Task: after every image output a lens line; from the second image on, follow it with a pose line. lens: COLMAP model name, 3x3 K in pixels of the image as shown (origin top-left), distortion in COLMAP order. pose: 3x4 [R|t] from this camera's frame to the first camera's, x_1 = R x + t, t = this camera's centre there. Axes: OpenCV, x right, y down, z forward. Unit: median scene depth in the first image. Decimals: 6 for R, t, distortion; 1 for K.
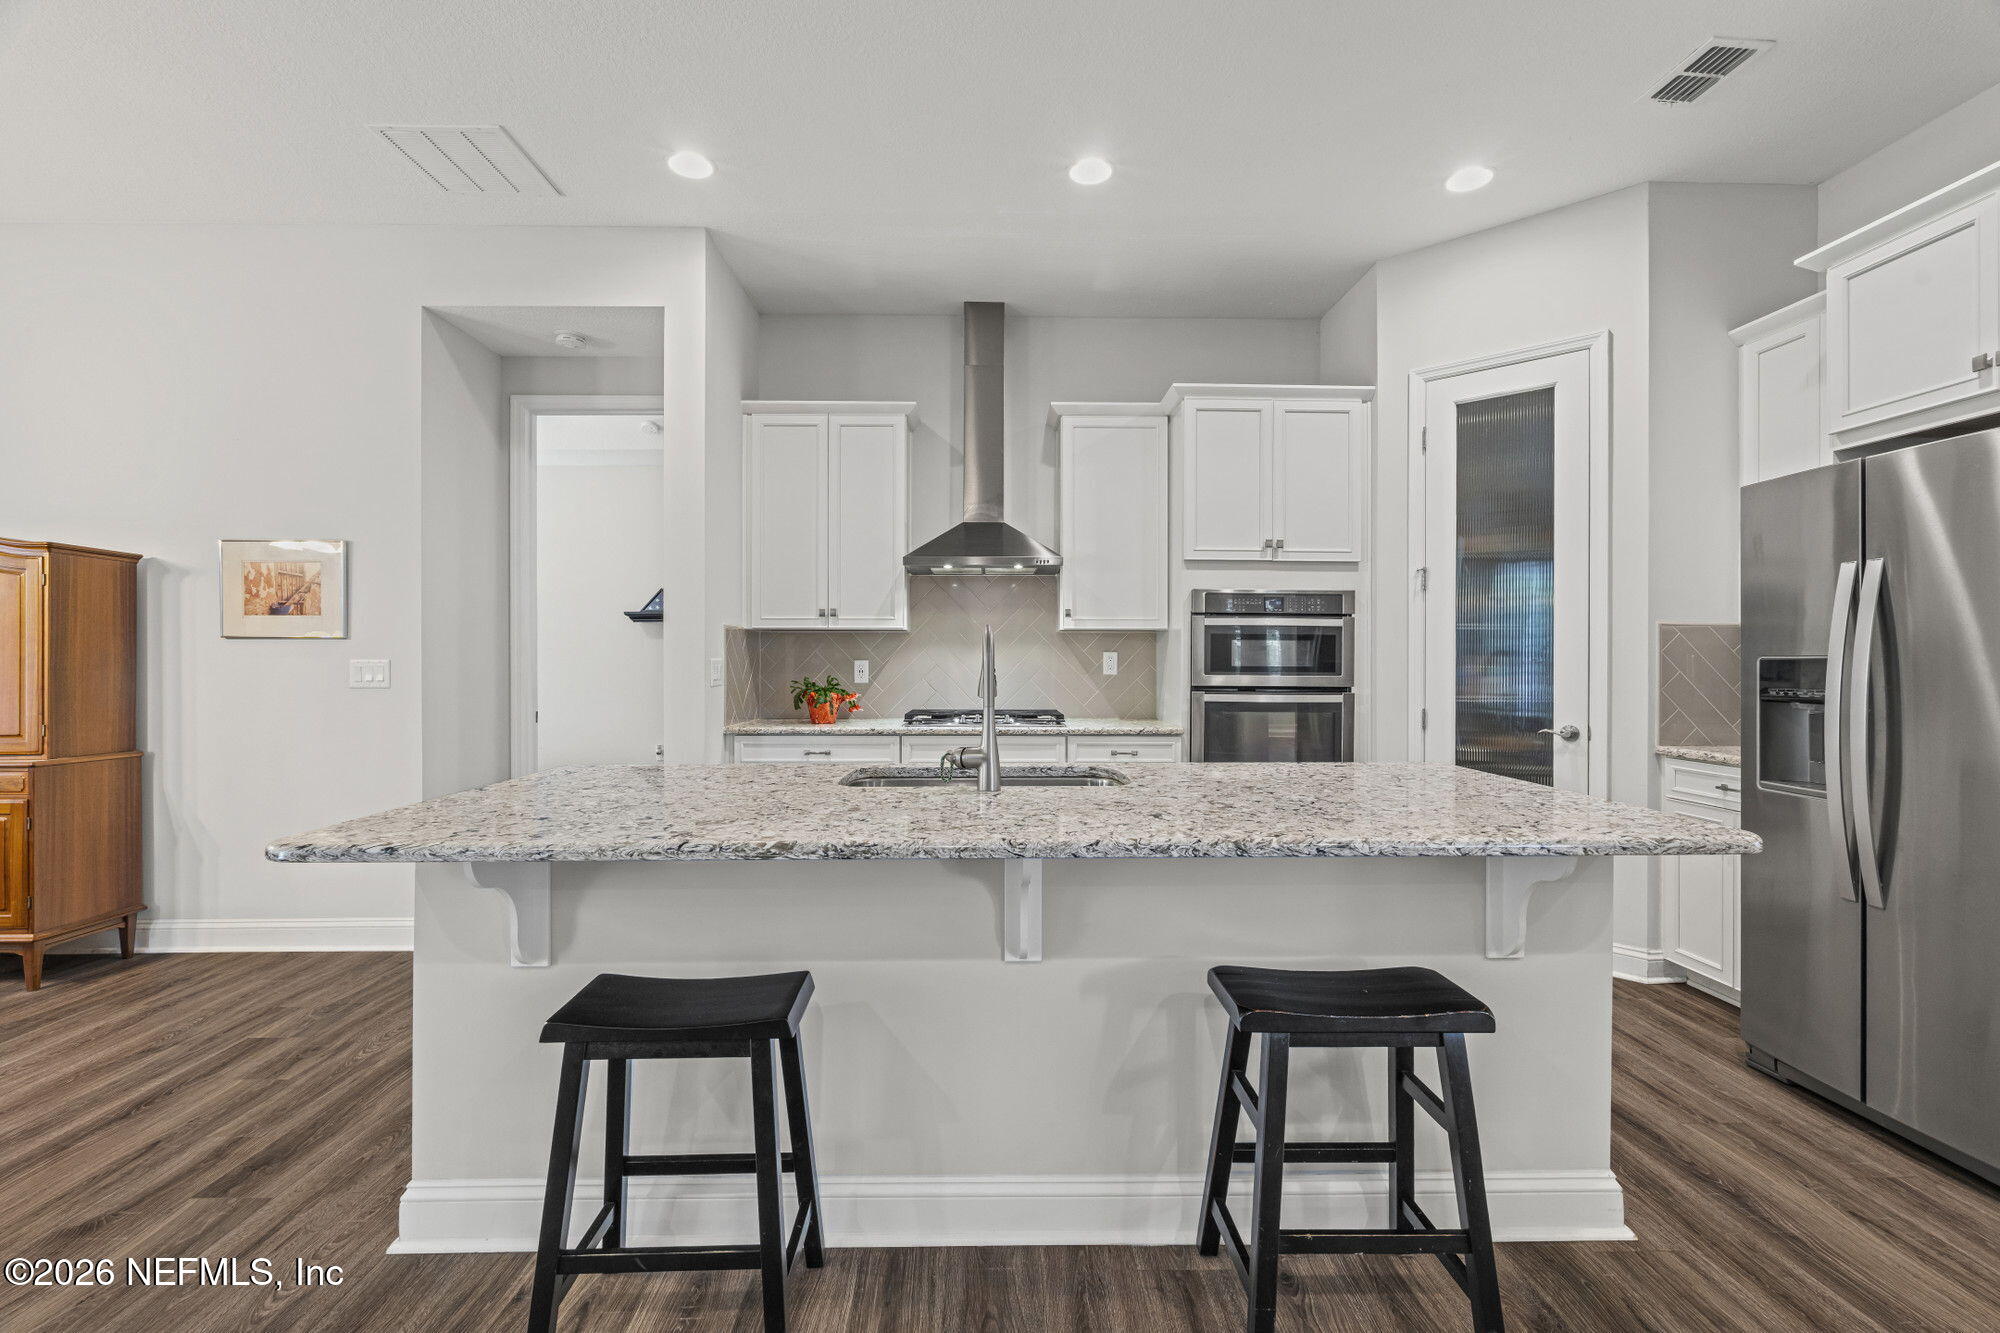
lens RADIAL K [[862.2, 0, 1008.0], [0, 862.2, 665.4], [0, 0, 1]] dist [-0.023364, 0.000474]
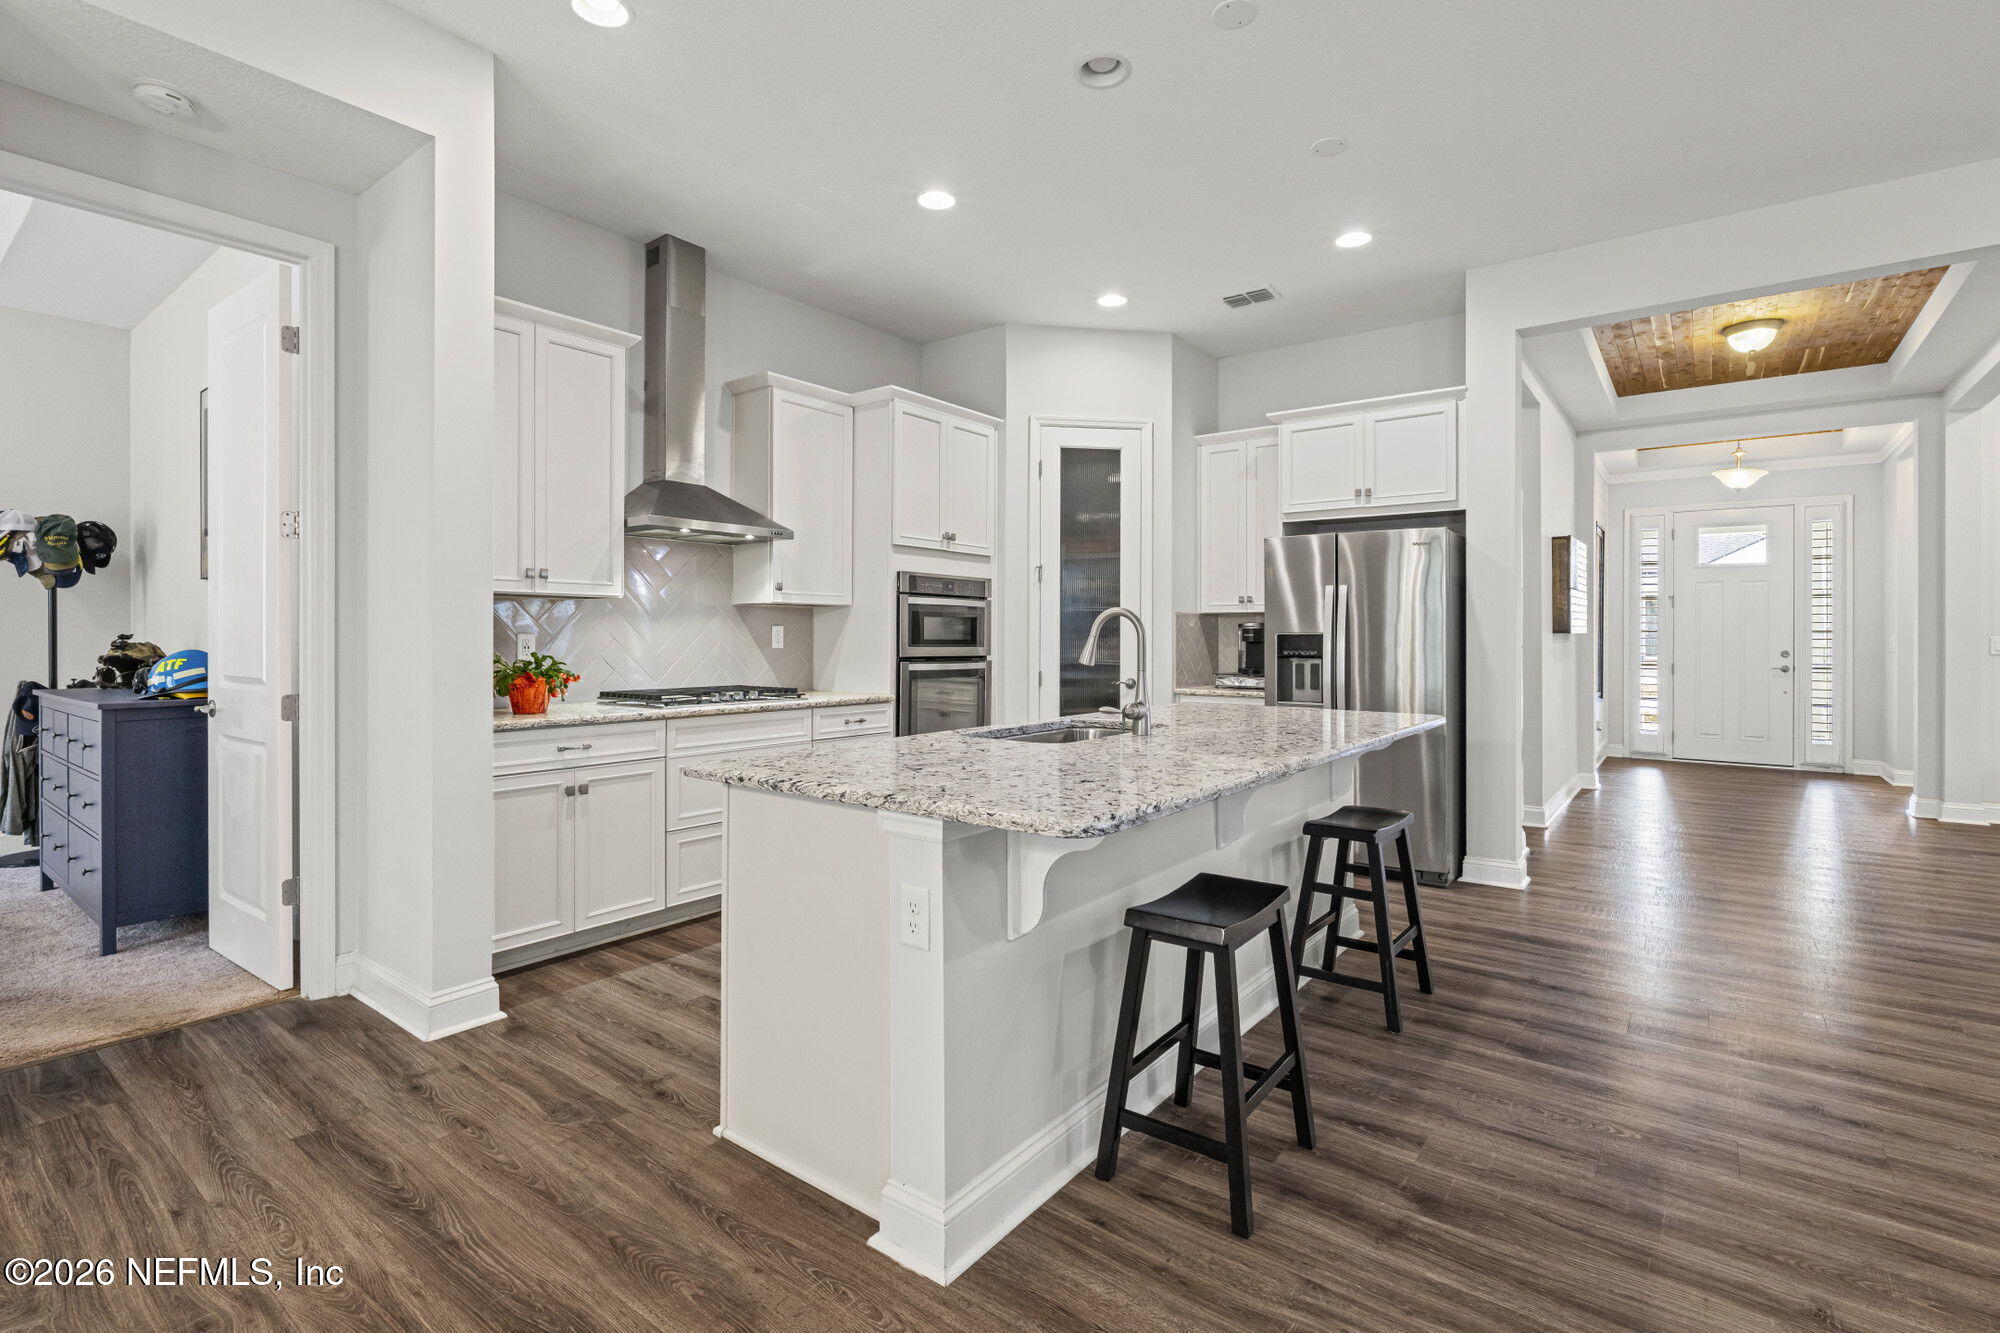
lens RADIAL K [[919.9, 0, 1003.7], [0, 919.9, 643.5], [0, 0, 1]] dist [-0.038475, 0.000607]
pose [[0.615011, -0.006398, 0.788493, -0.649532], [0.003217, 0.999979, 0.005605, -0.000114], [-0.788512, -0.000910, 0.615018, 0.155789]]
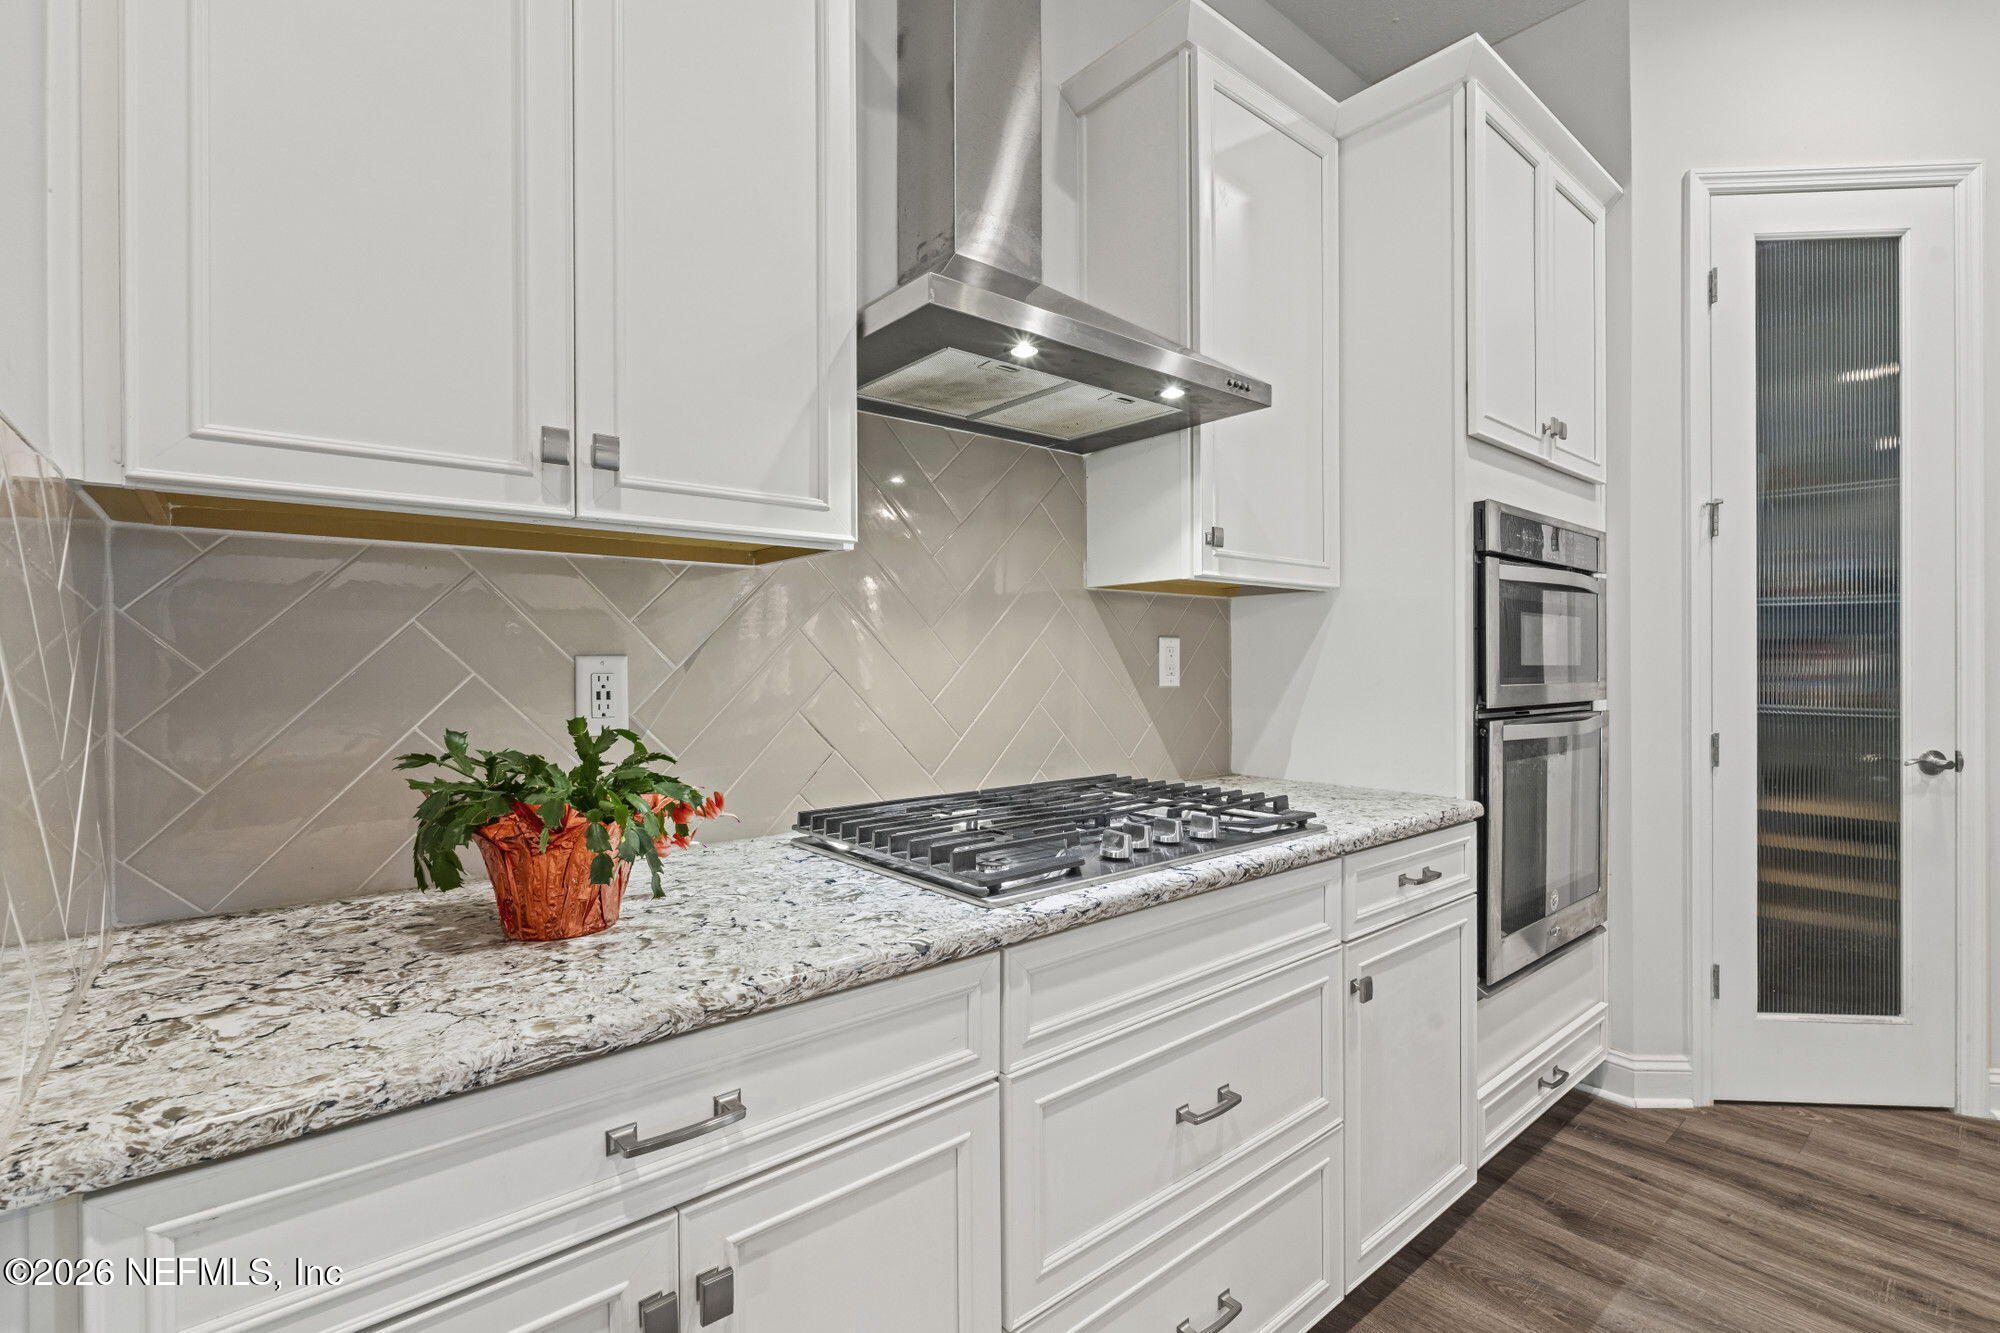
lens RADIAL K [[897.7, 0, 1000.0], [0, 897.7, 666.5], [0, 0, 1]] dist [0.001876, 0.000956]
pose [[0.771715, -0.008596, 0.635910, -0.296512], [0.008965, 0.999956, 0.002638, -0.002497], [-0.635905, 0.003665, 0.771759, 0.793016]]
